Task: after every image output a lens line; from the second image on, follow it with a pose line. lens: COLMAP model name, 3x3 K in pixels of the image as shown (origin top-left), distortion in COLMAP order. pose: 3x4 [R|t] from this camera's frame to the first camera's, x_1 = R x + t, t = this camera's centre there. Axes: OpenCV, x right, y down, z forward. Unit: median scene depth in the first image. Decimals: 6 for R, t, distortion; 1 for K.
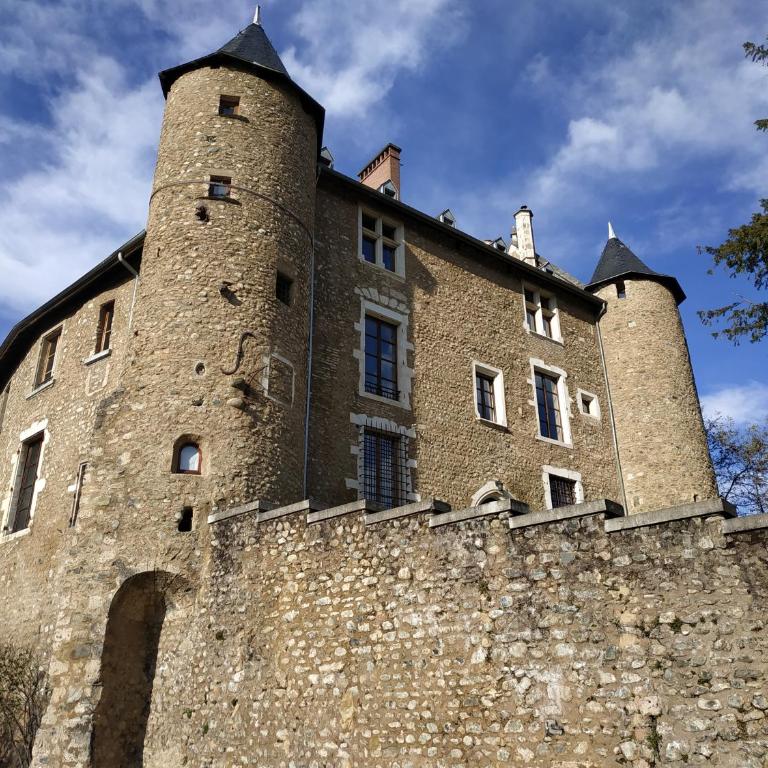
lens RADIAL K [[756.3, 0, 384.0], [0, 756.3, 384.0], [0, 0, 1]] dist [0.079620, -0.003456]
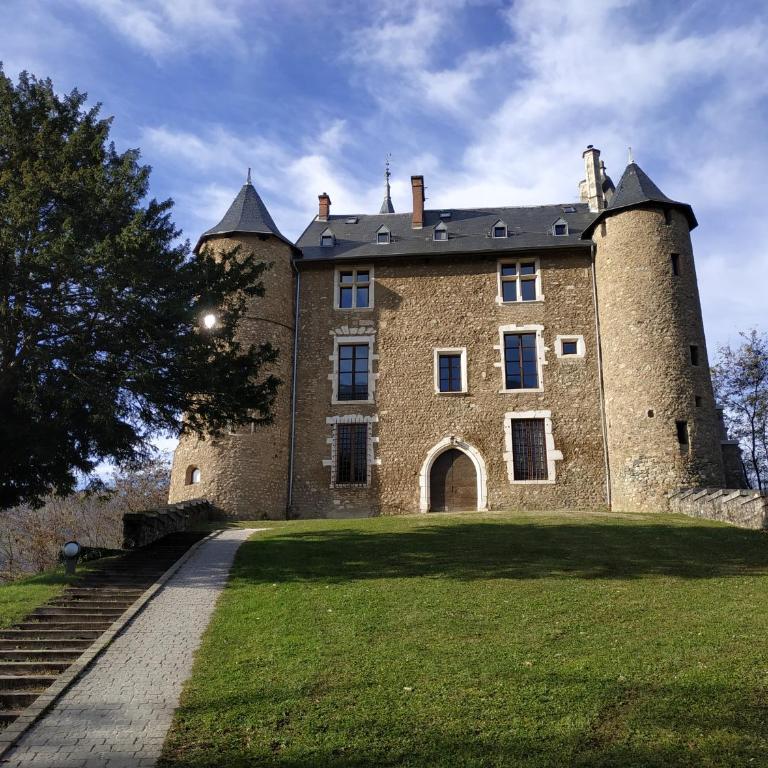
lens RADIAL K [[756.3, 0, 384.0], [0, 756.3, 384.0], [0, 0, 1]] dist [0.079620, -0.003456]
pose [[0.716227, -0.190560, -0.671346, 0.946132], [0.277493, 0.960442, 0.023425, -0.027839], [0.640325, -0.203071, 0.740774, -0.069272]]
